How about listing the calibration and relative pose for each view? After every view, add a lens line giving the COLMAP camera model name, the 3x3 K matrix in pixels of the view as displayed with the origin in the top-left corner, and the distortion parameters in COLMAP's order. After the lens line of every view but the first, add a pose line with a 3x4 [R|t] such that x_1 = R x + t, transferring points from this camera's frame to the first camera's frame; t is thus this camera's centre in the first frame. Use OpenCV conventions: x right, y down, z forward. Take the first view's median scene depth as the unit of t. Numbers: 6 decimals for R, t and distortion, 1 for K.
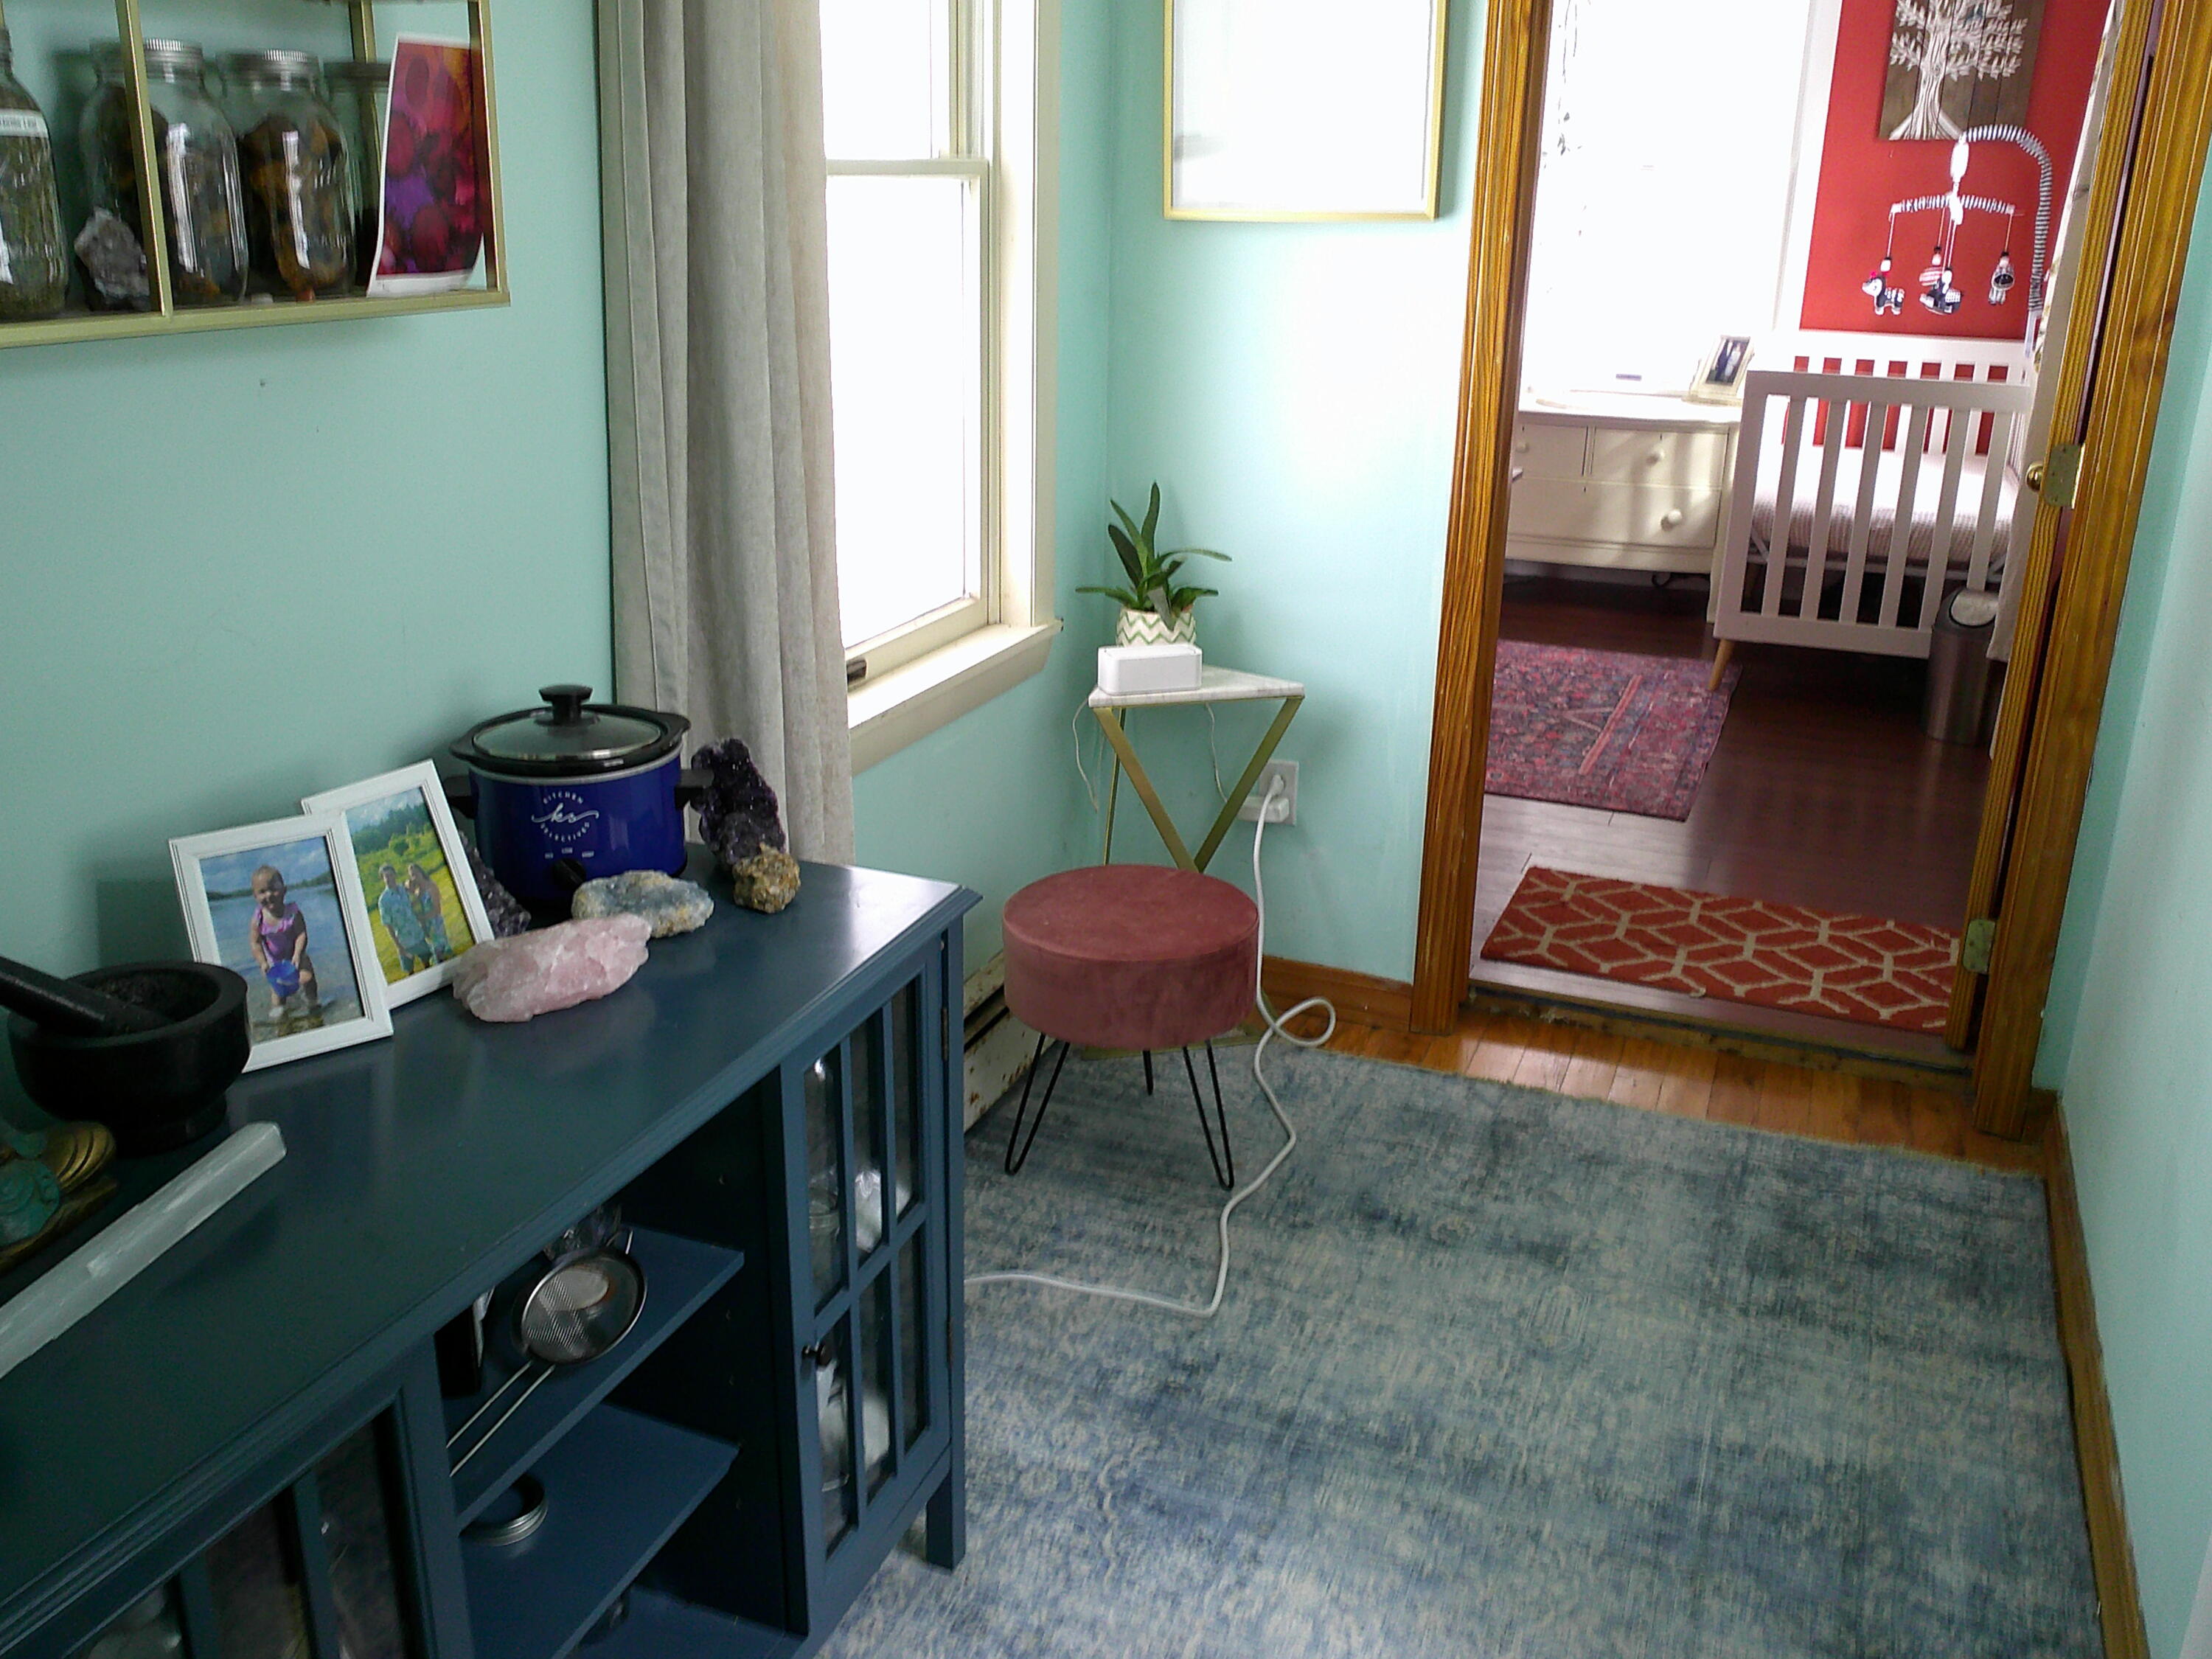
lens RADIAL K [[1907.5, 0, 1083.5], [0, 1907.5, 820.1], [0, 0, 1]] dist [0.037480, -0.075194]
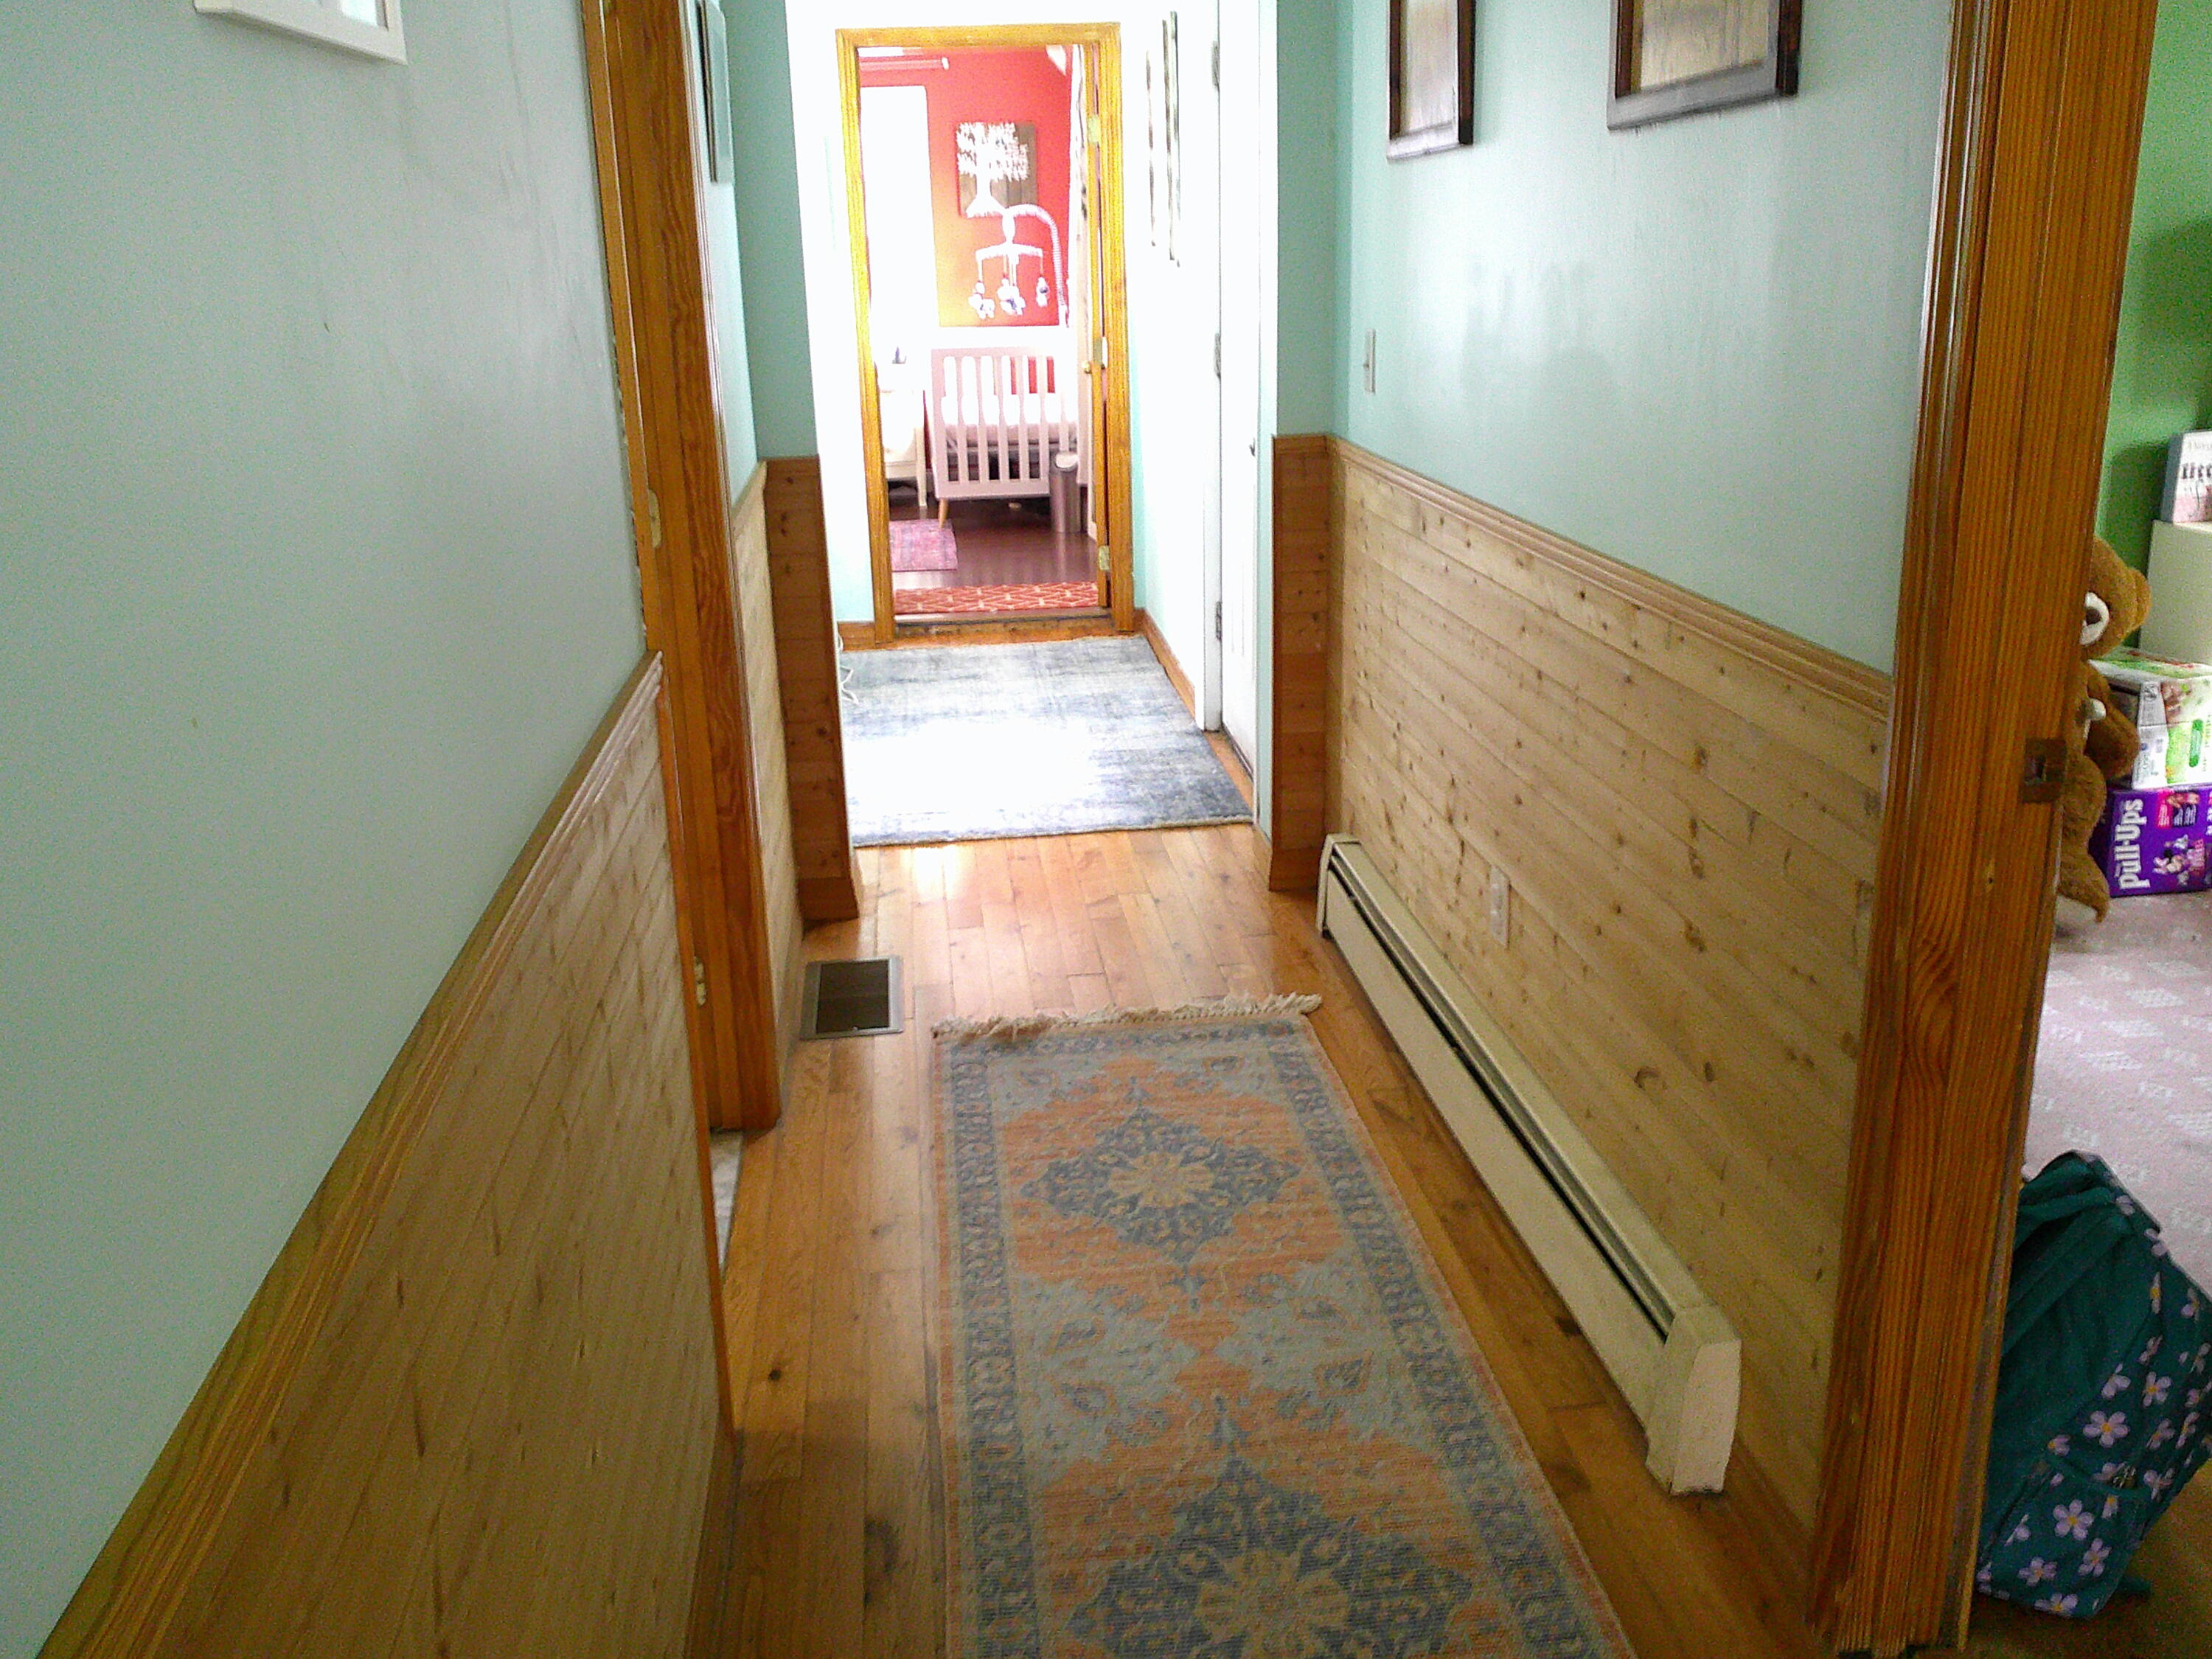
lens RADIAL K [[1907.5, 0, 1083.5], [0, 1907.5, 820.1], [0, 0, 1]] dist [0.037480, -0.075194]
pose [[0.887711, -0.172104, 0.427023, -0.364721], [0.187349, 0.982272, 0.006420, 0.216411], [-0.420558, 0.074304, 0.904218, -0.646883]]
